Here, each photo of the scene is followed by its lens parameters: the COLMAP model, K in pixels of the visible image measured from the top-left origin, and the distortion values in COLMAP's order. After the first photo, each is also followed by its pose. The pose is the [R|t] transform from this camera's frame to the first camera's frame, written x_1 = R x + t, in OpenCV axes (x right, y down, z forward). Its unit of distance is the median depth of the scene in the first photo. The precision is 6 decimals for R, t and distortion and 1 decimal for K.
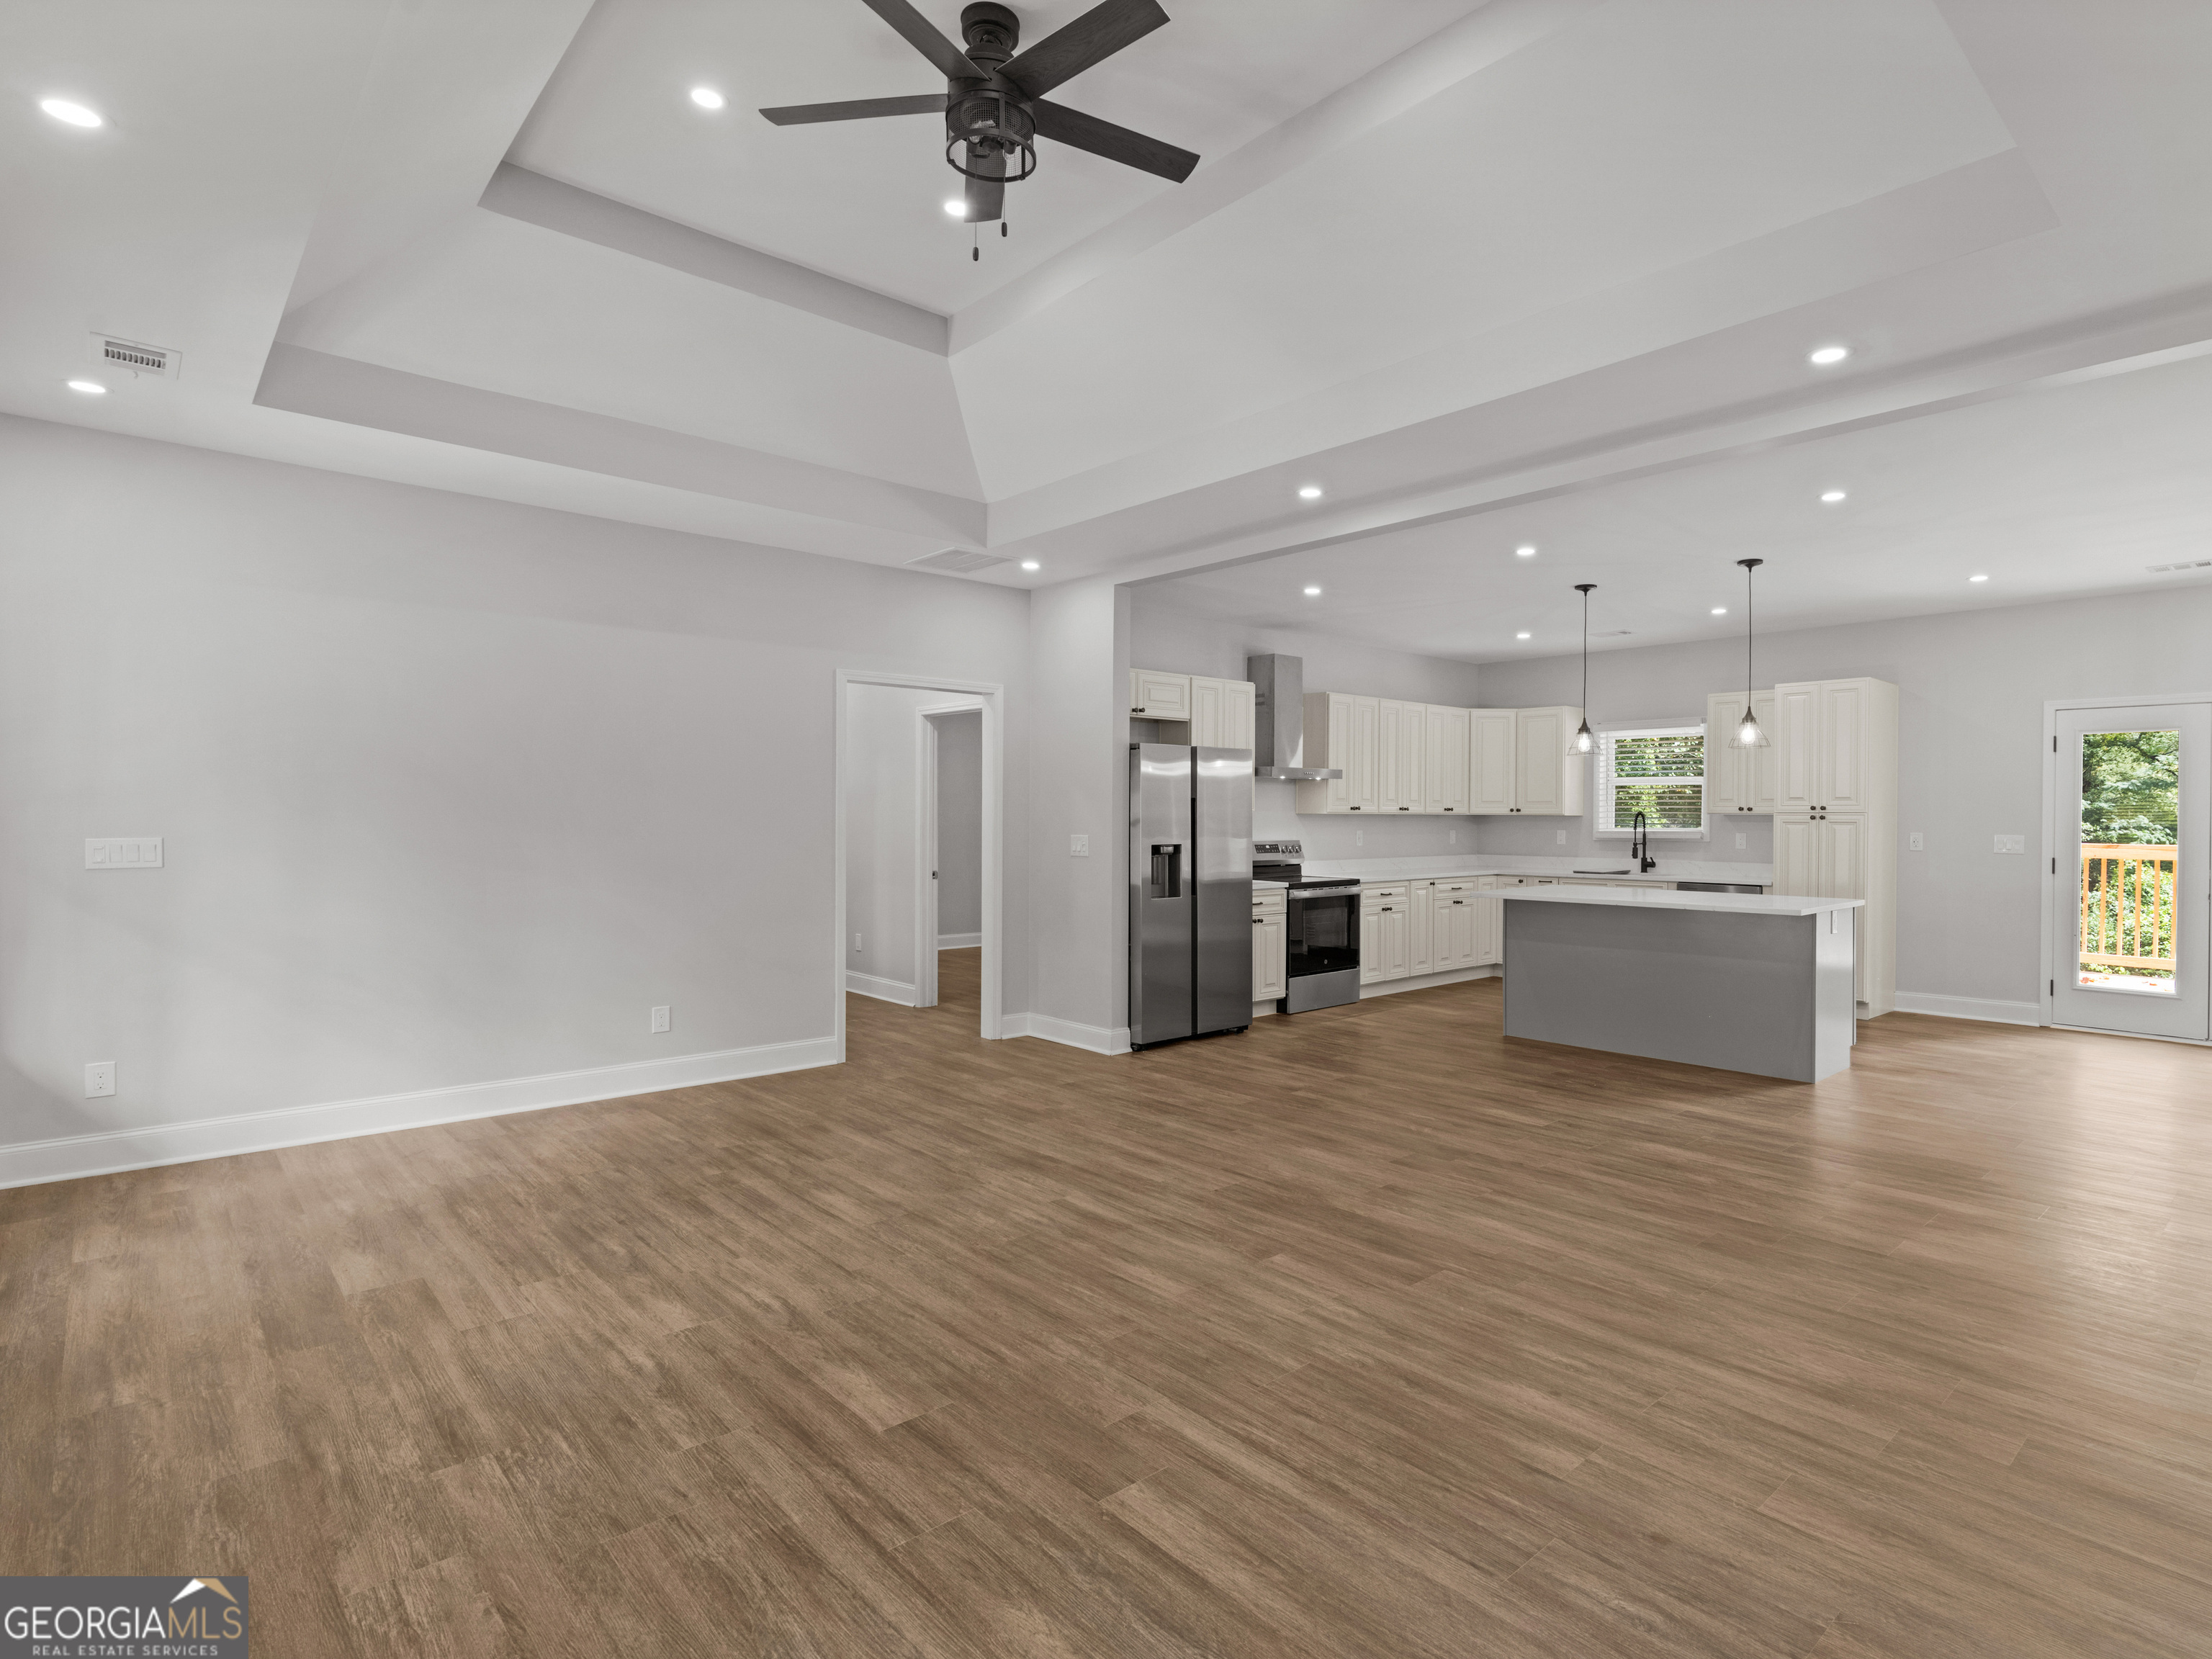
lens RADIAL K [[1139.5, 0, 1209.2], [0, 1139.5, 814.9], [0, 0, 1]] dist [0.002271, -0.001425]
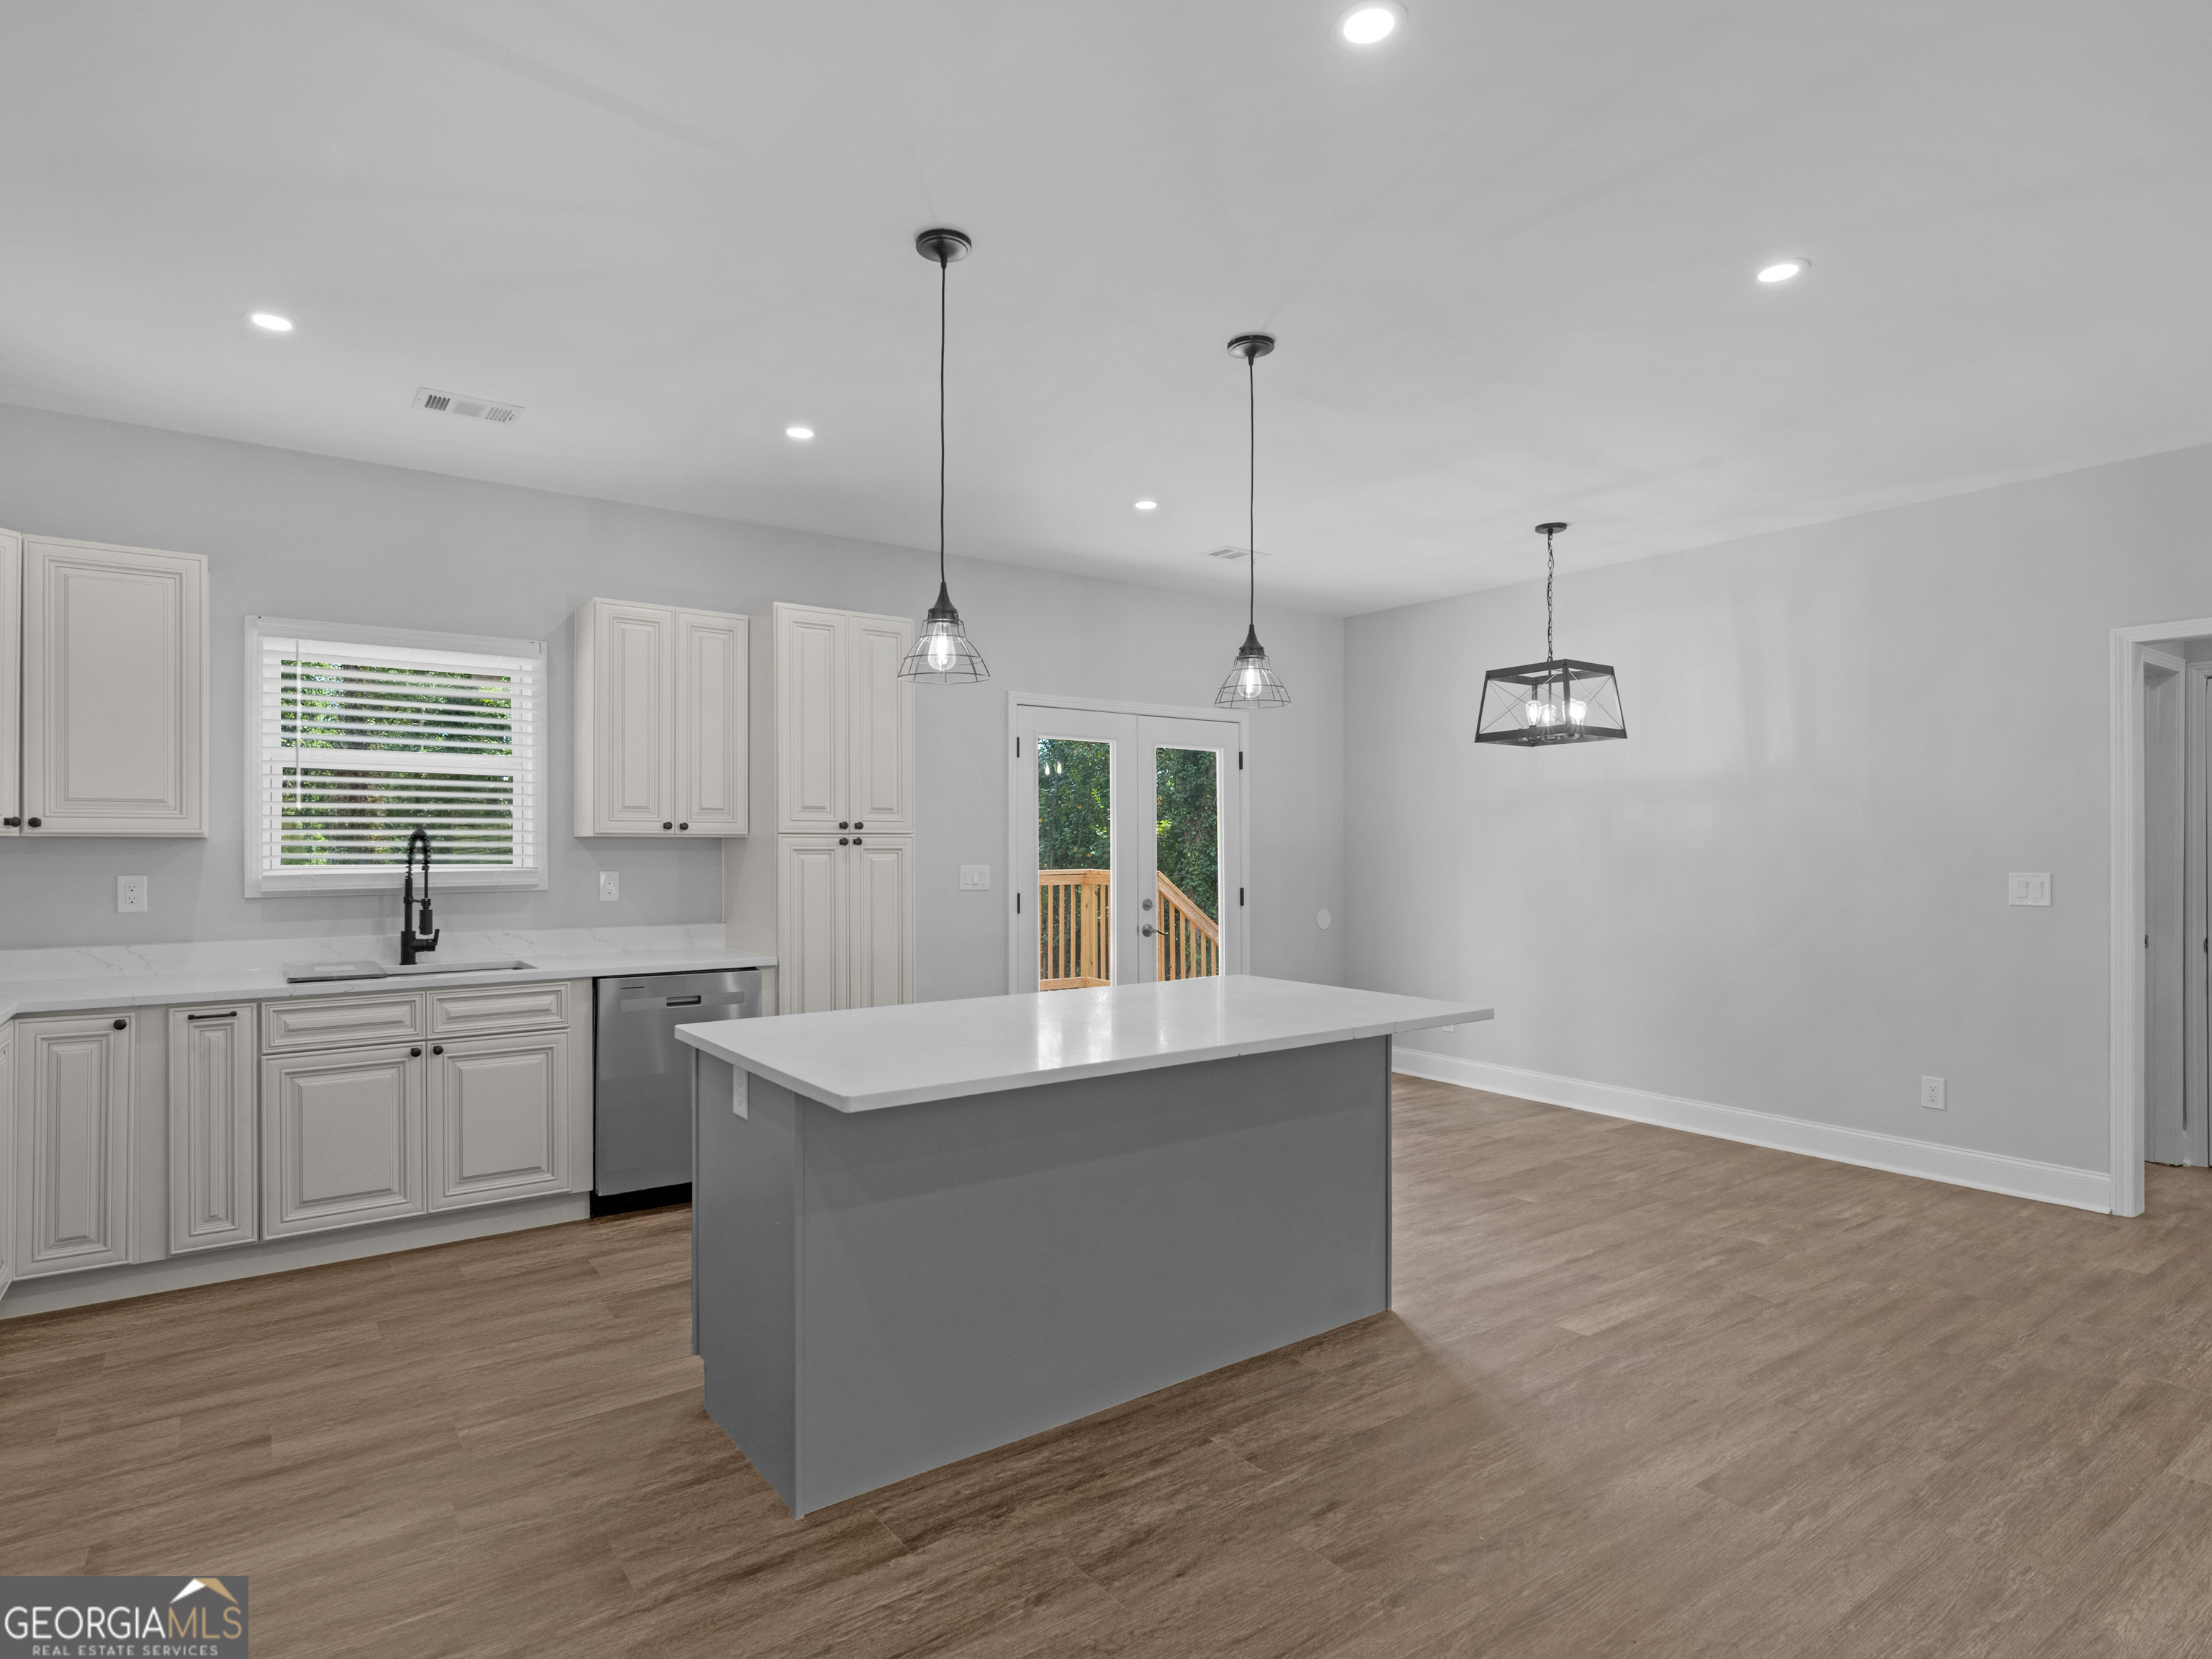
lens RADIAL K [[1166.7, 0, 1094.6], [0, 1166.7, 841.9], [0, 0, 1]] dist [0.013161, 0.002605]
pose [[0.135191, -0.002806, 0.990816, -0.122524], [-0.000872, 0.999995, 0.002951, 0.001063], [-0.990819, -0.001263, 0.135188, 1.992077]]
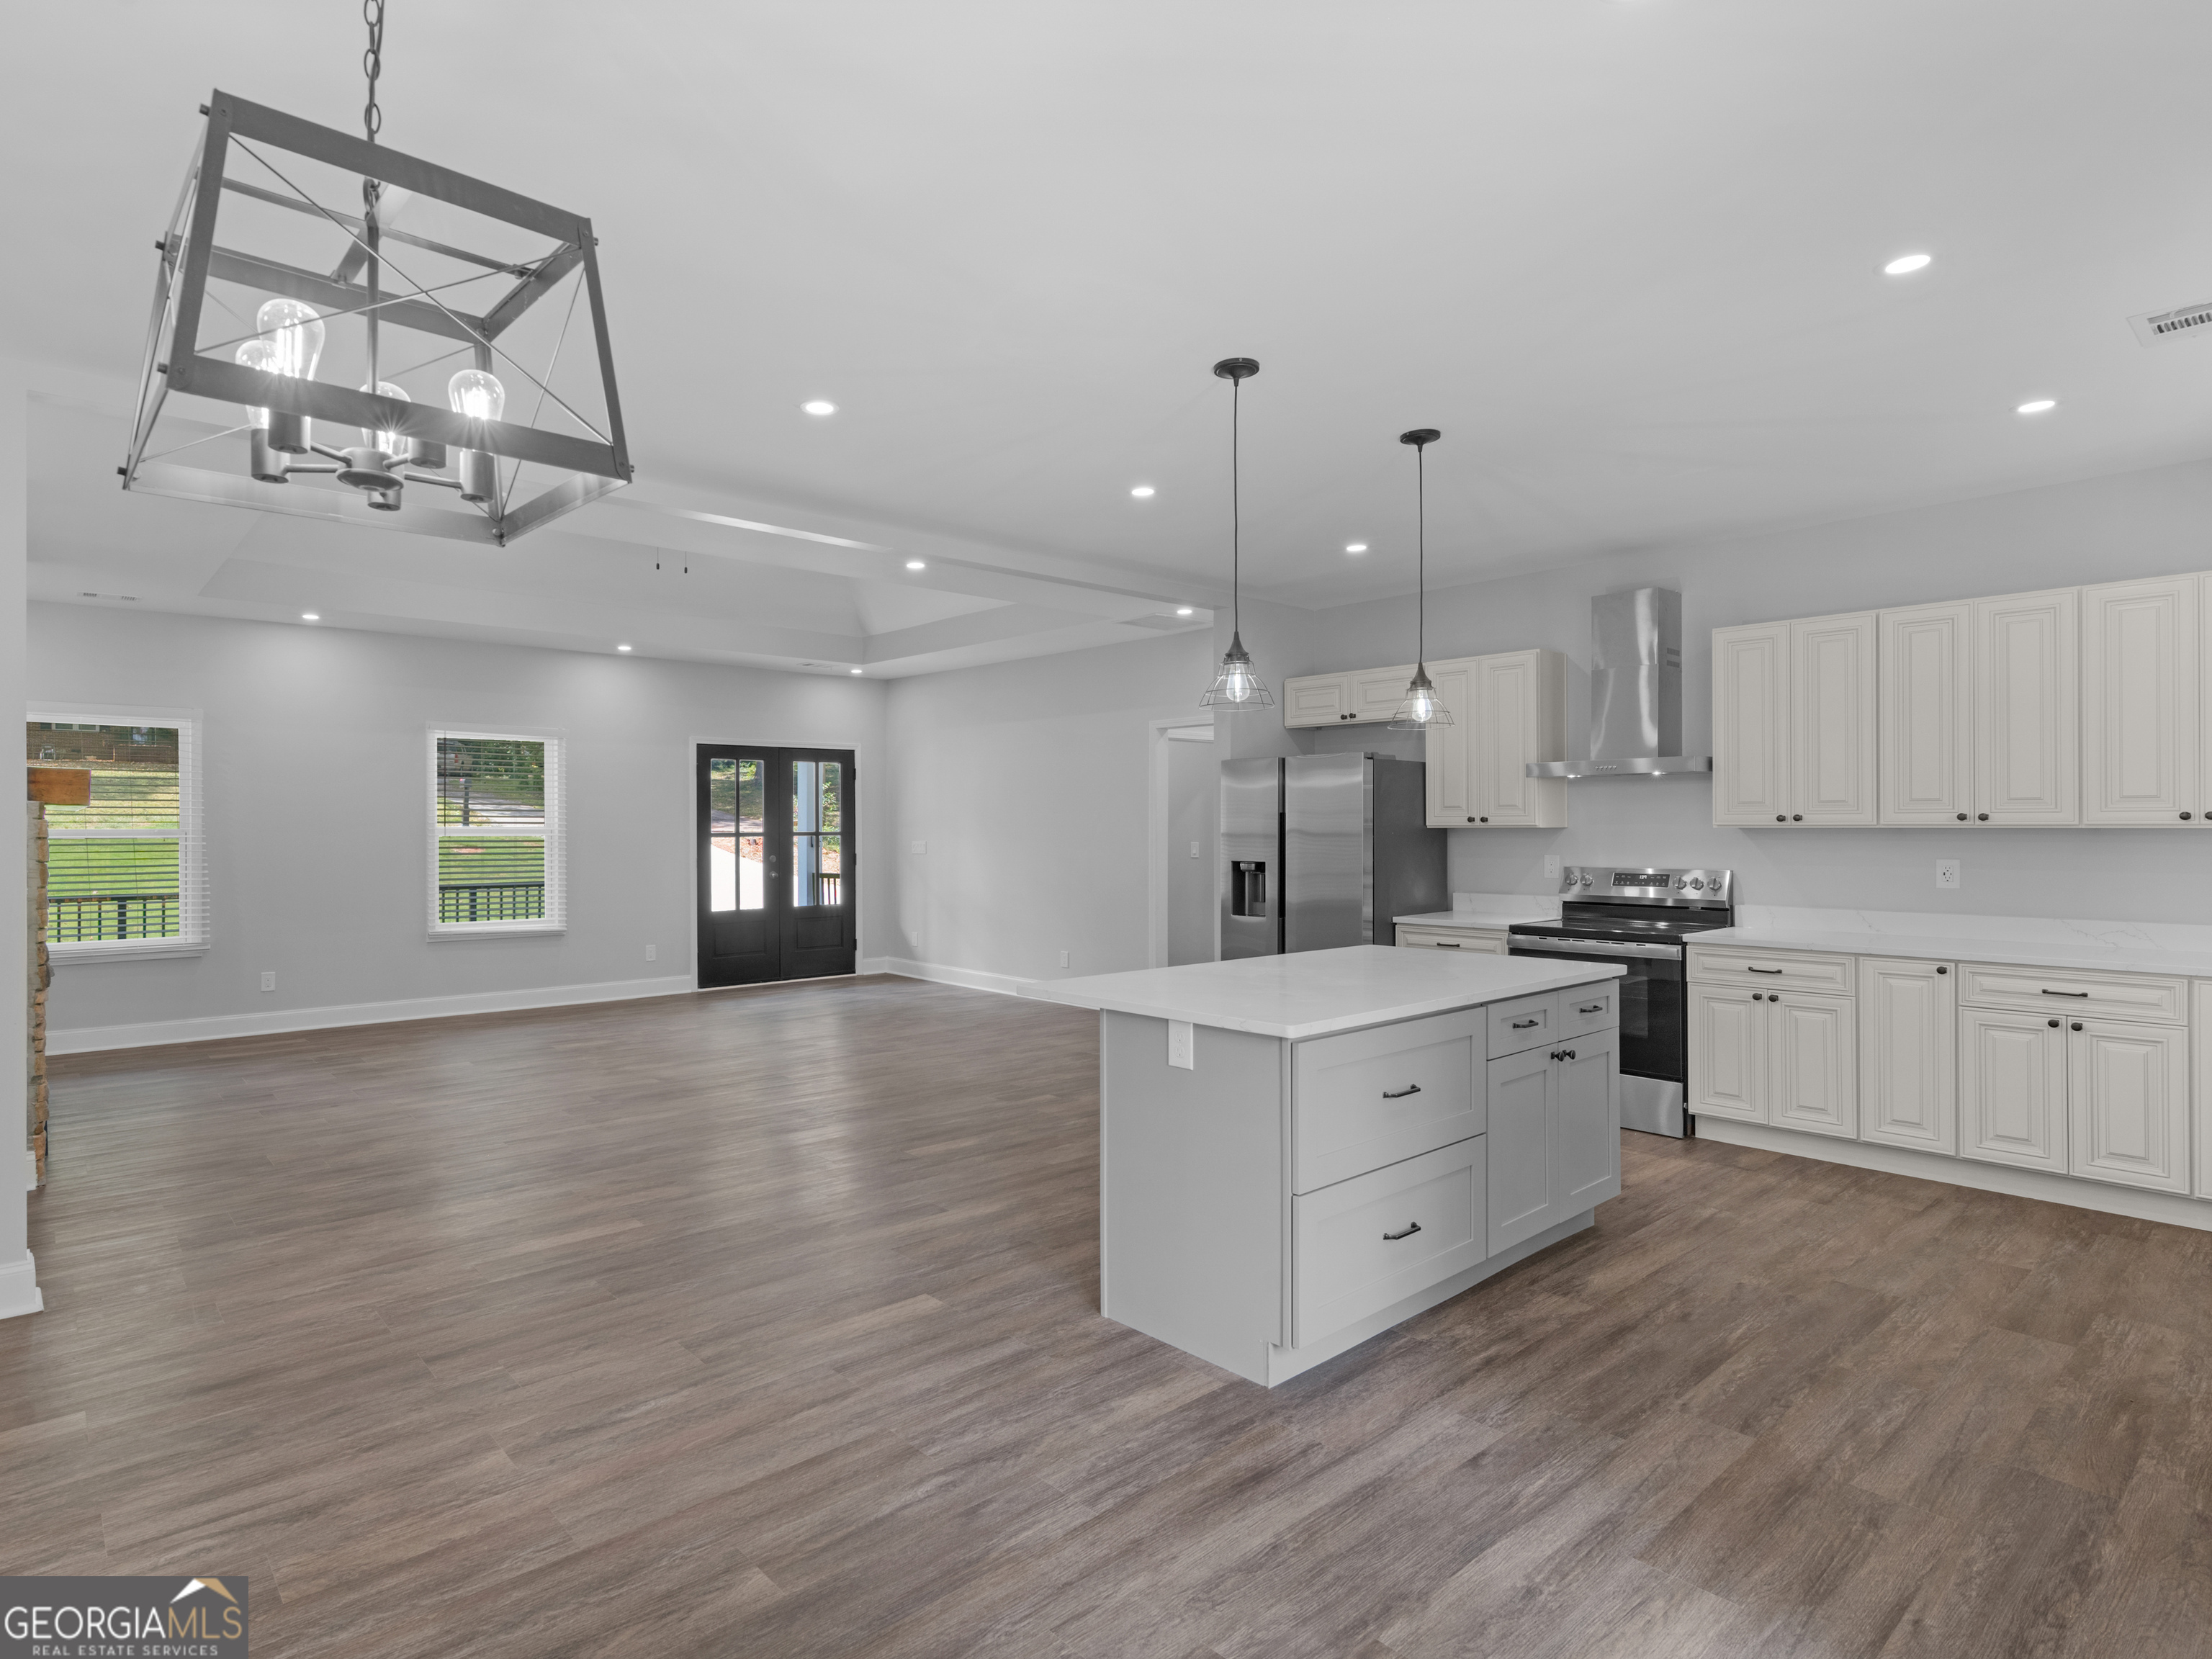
lens RADIAL K [[1139.5, 0, 1039.0], [0, 1139.5, 840.4], [0, 0, 1]] dist [0.002271, -0.001425]
pose [[-0.037541, 0.003749, -0.999288, 2.009947], [0.002812, 0.999989, 0.003646, 0.010732], [0.999291, -0.002673, -0.037551, 1.849440]]
